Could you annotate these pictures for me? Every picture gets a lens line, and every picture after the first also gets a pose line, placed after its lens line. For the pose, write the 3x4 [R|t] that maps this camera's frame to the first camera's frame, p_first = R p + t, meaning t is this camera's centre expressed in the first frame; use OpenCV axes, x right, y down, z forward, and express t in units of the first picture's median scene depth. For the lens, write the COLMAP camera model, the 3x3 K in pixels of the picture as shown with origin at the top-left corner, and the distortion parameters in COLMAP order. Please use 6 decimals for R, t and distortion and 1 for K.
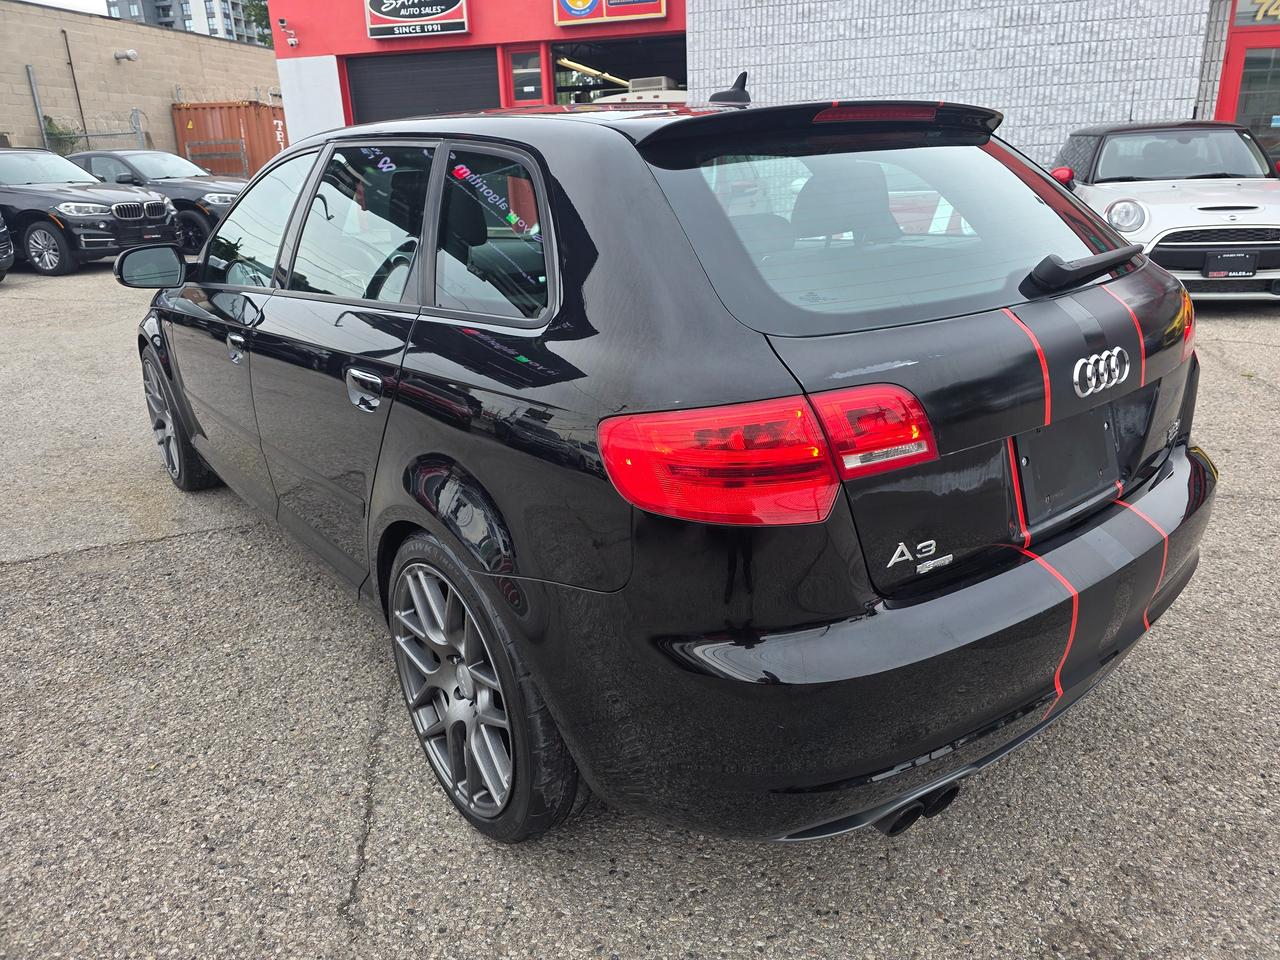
lens RADIAL K [[881.2, 0, 632.4], [0, 881.2, 473.9], [0, 0, 1]] dist [0.055743, -0.054670]
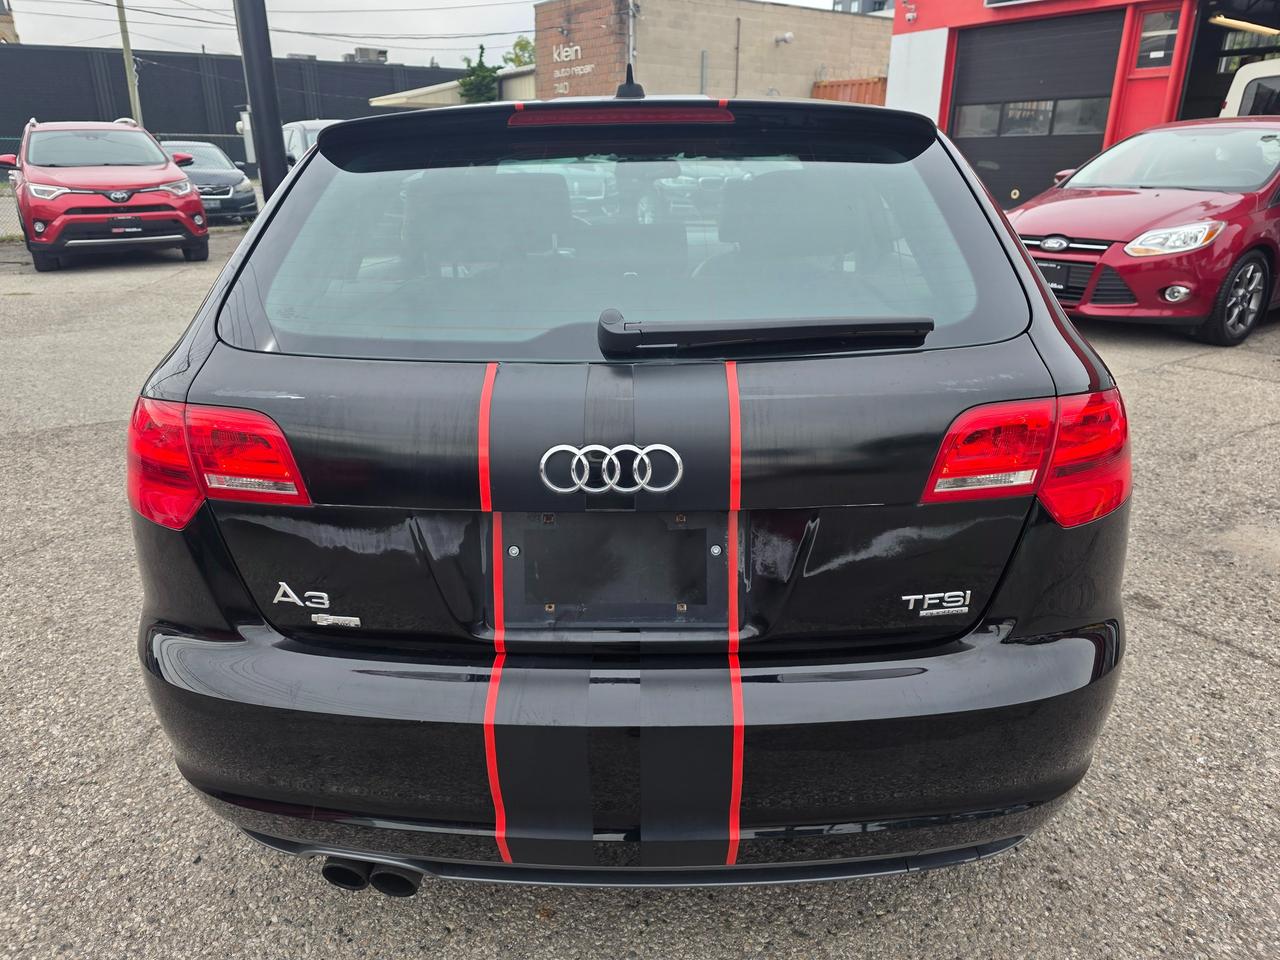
lens RADIAL K [[885.3, 0, 629.1], [0, 885.3, 478.2], [0, 0, 1]] dist [0.065323, -0.064885]
pose [[0.759266, 0.248085, -0.601639, 0.111496], [-0.230799, 0.967046, 0.107492, -0.021484], [0.608479, 0.057242, 0.791503, 0.045596]]
